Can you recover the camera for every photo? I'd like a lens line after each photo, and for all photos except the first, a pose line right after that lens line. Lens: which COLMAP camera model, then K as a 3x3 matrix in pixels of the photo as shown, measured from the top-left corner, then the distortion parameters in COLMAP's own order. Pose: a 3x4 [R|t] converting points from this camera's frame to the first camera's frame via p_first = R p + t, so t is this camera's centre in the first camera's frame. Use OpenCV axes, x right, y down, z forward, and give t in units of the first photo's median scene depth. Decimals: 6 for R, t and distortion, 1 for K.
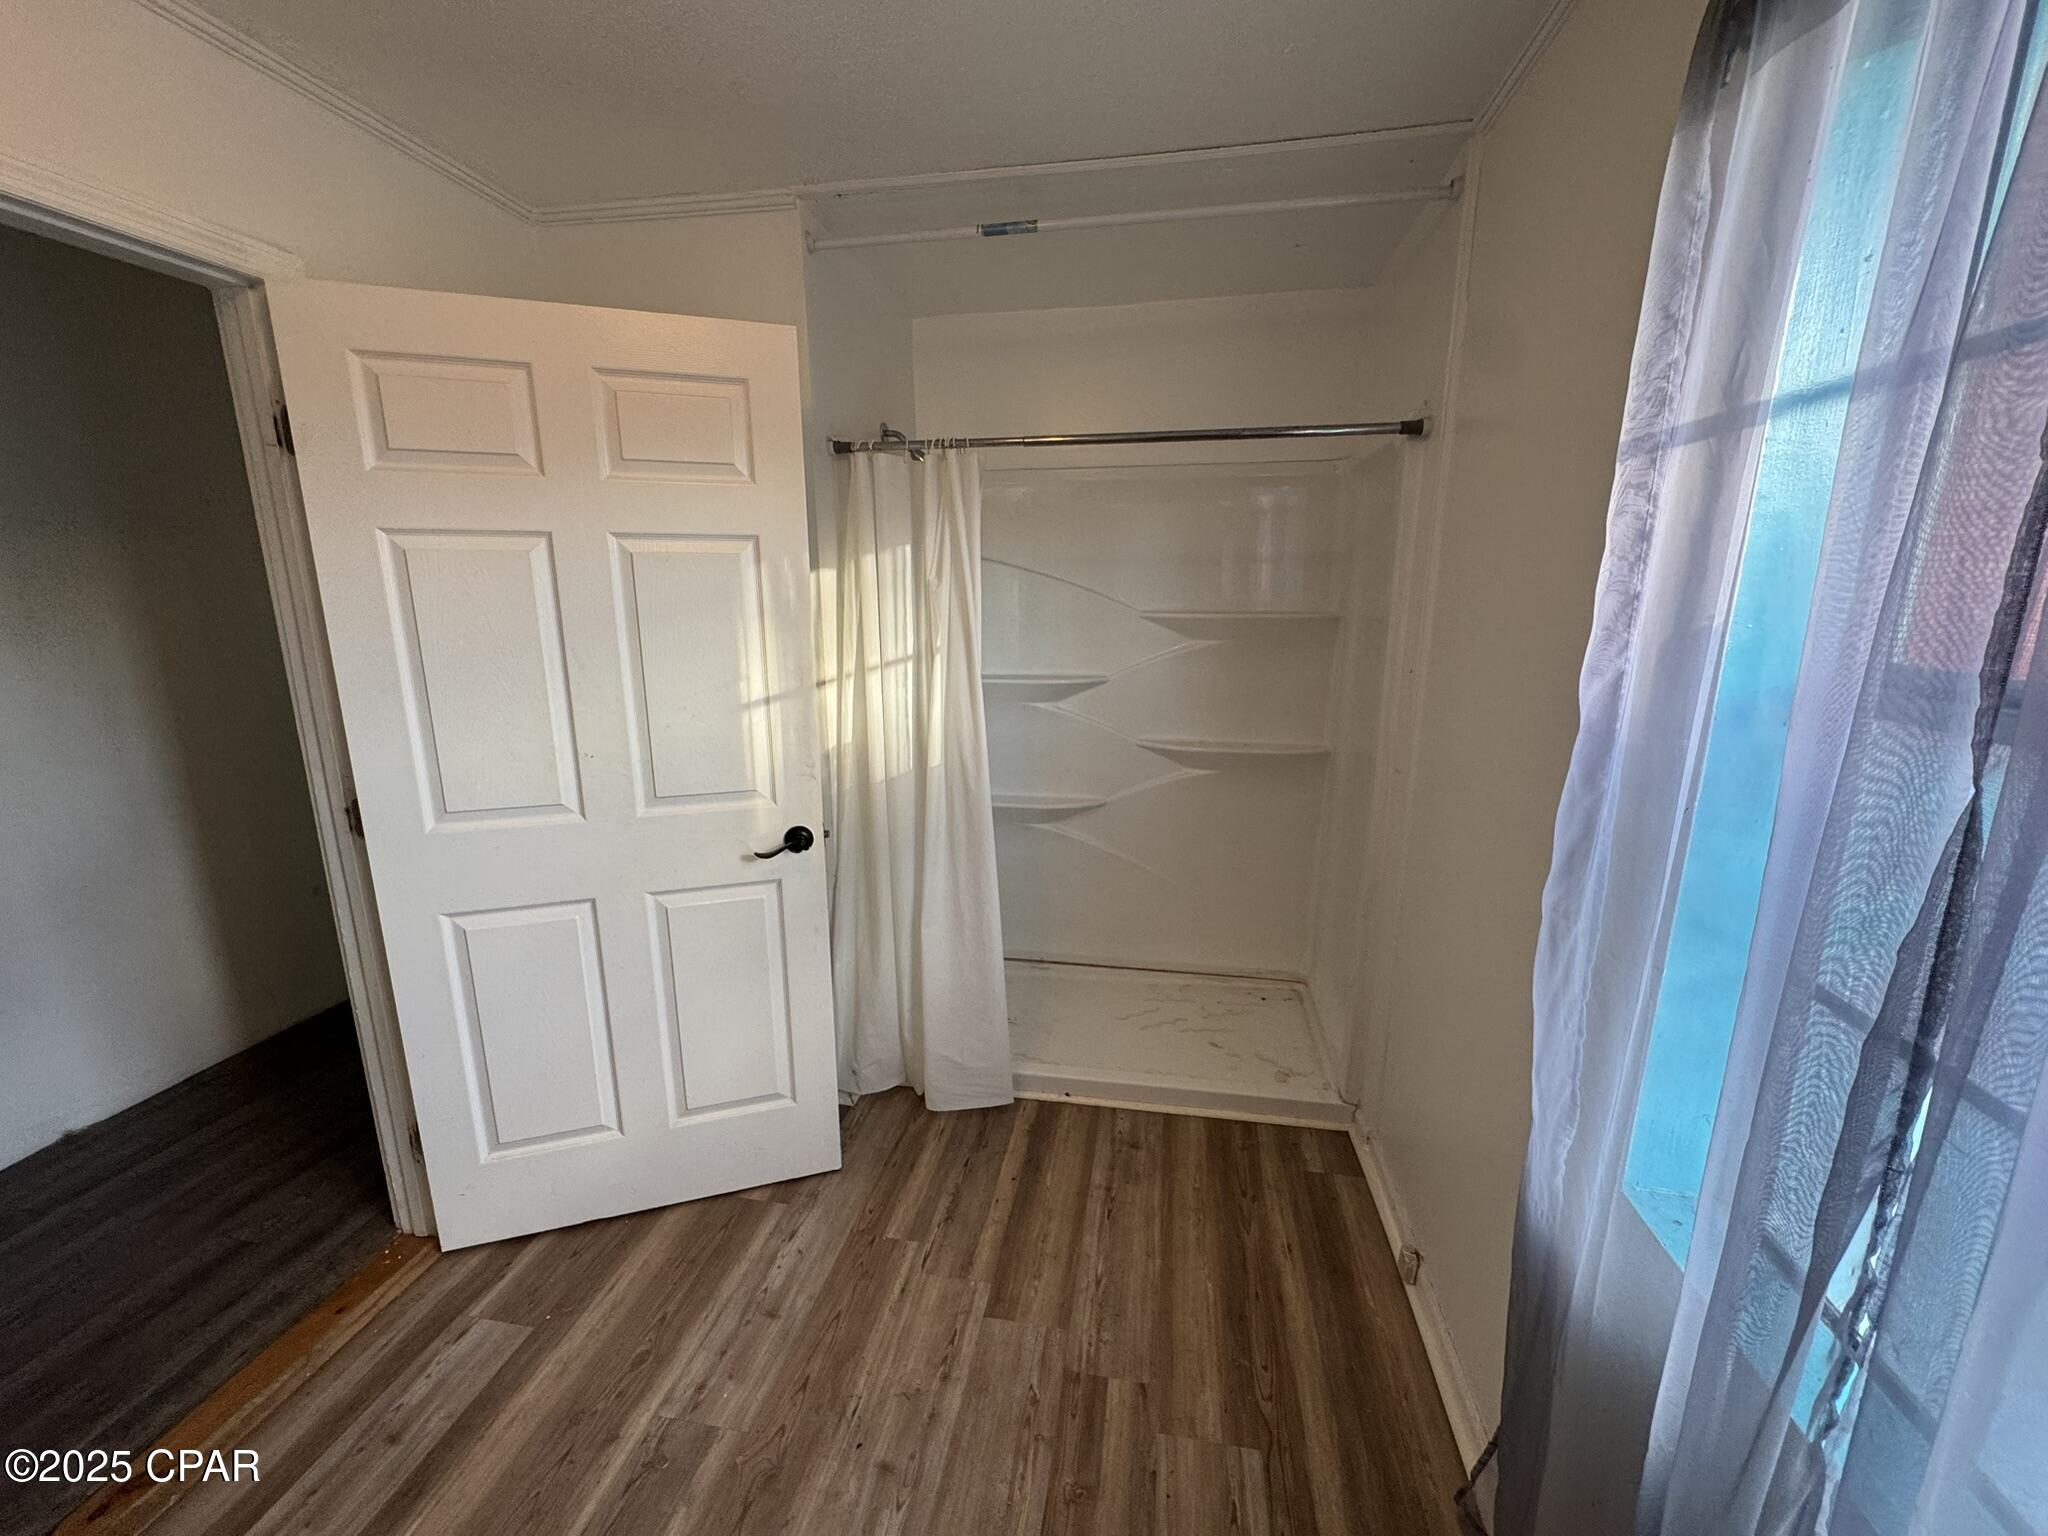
lens RADIAL K [[815.2, 0, 1018.8], [0, 815.2, 766.8], [0, 0, 1]] dist [-0.001587, 0.000273]
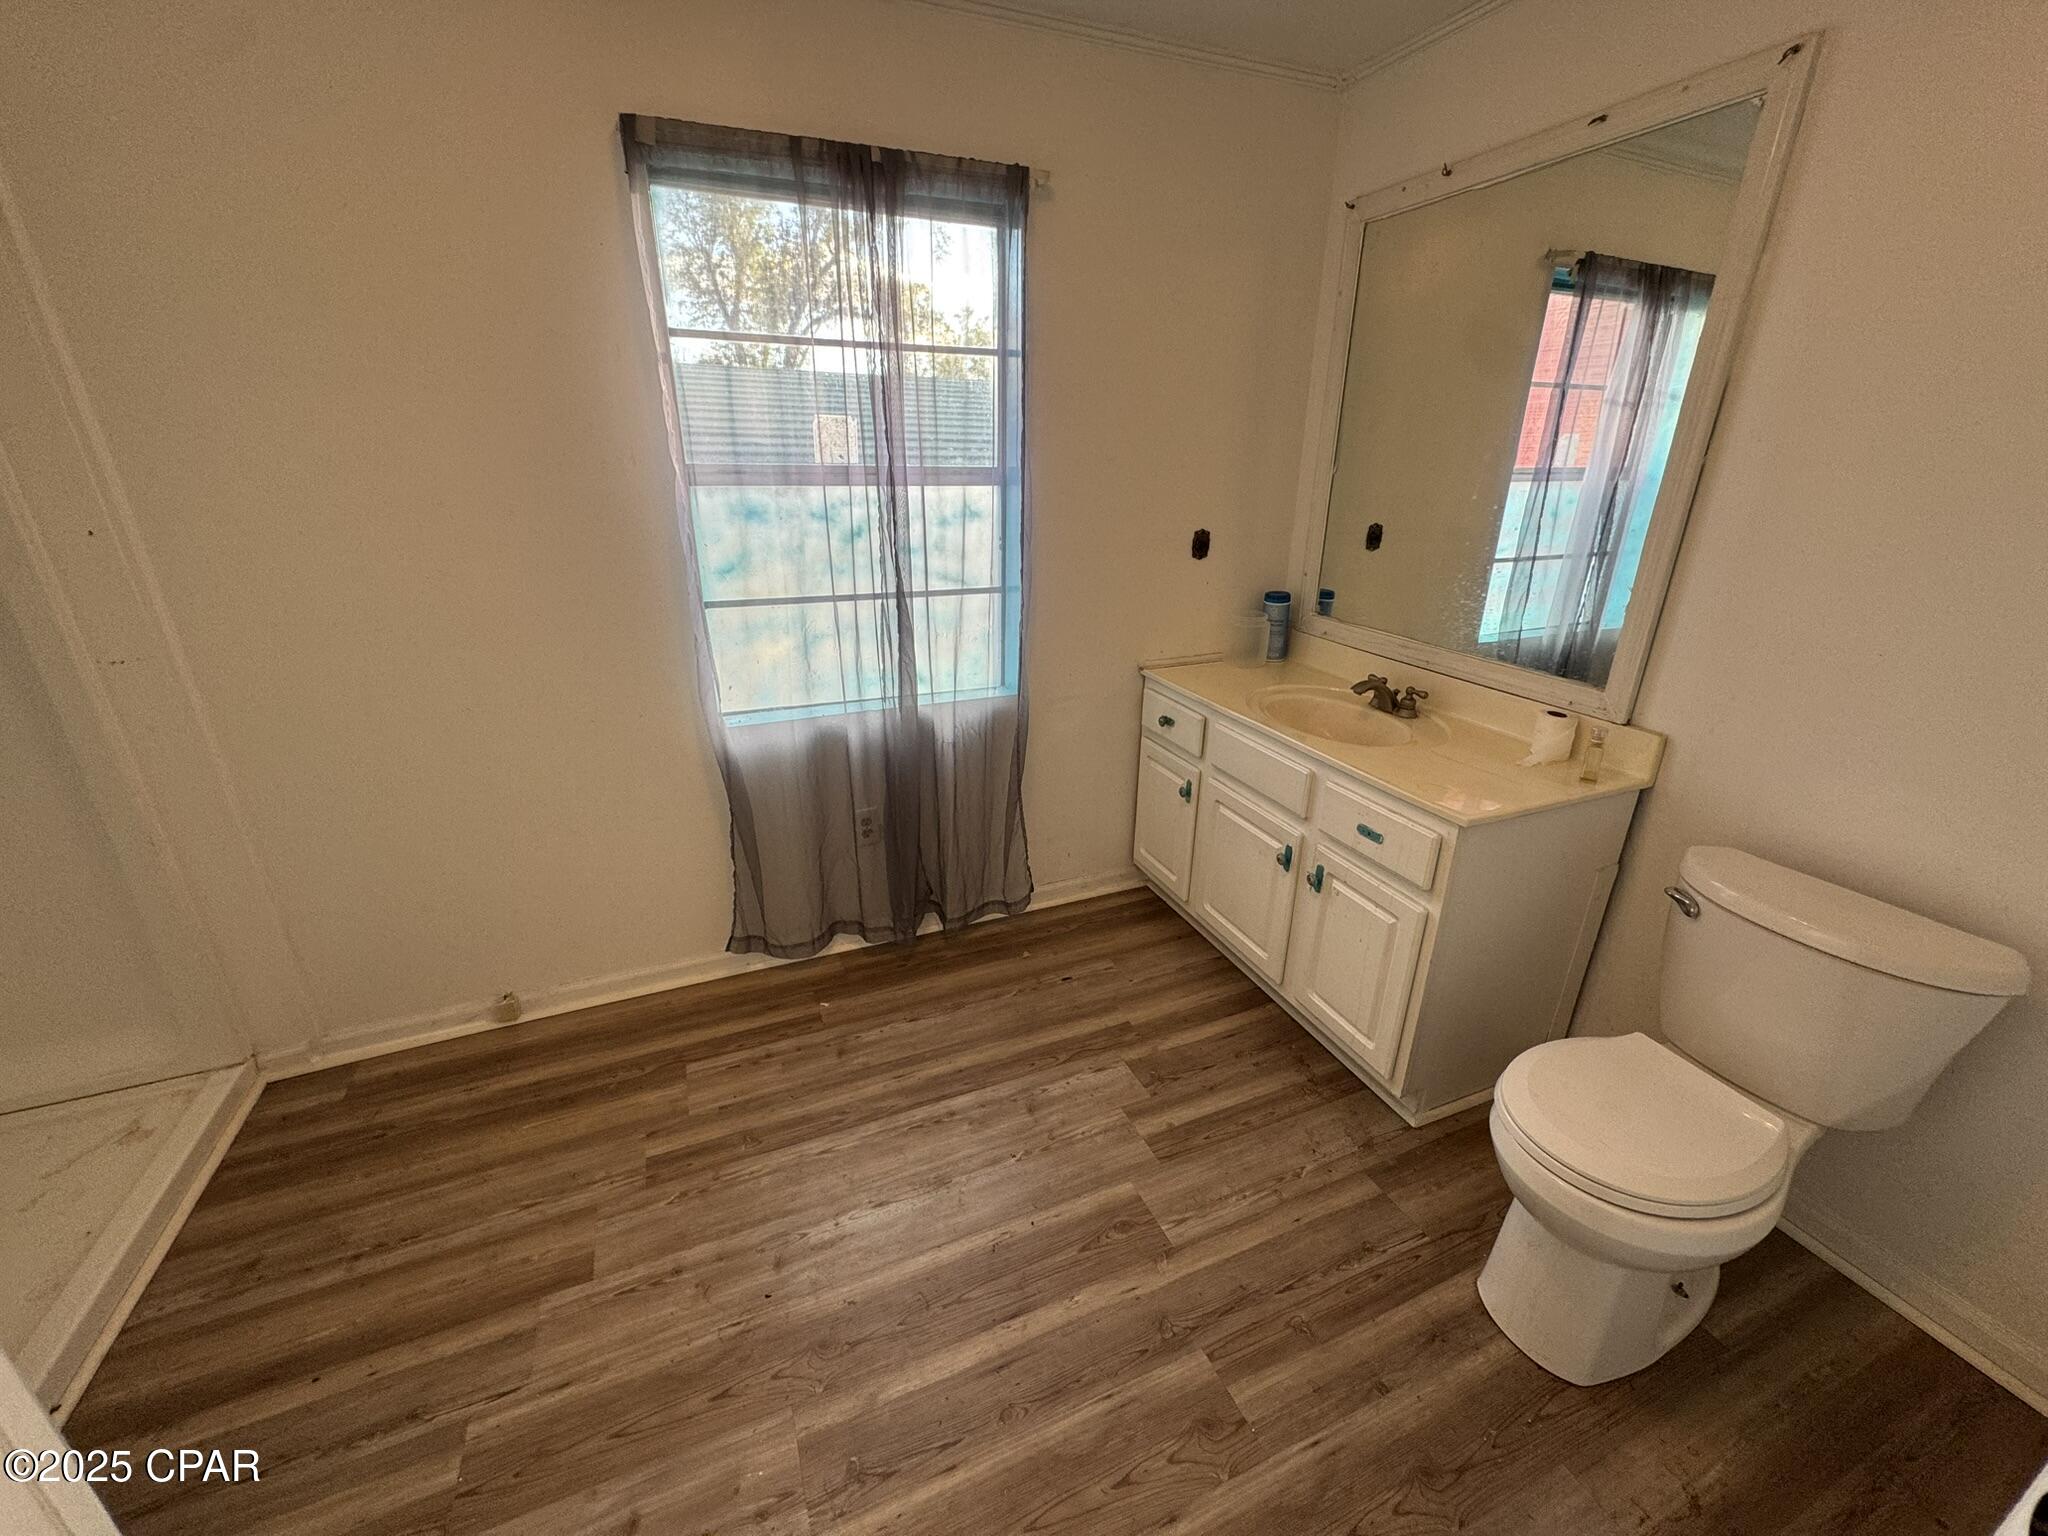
lens RADIAL K [[815.2, 0, 1022.7], [0, 815.2, 764.0], [0, 0, 1]] dist [-0.001587, 0.000273]
pose [[-0.545969, -0.302248, 0.781386, -0.889762], [0.181205, 0.867982, 0.462355, -0.152162], [-0.817975, 0.394022, -0.419123, 0.826959]]
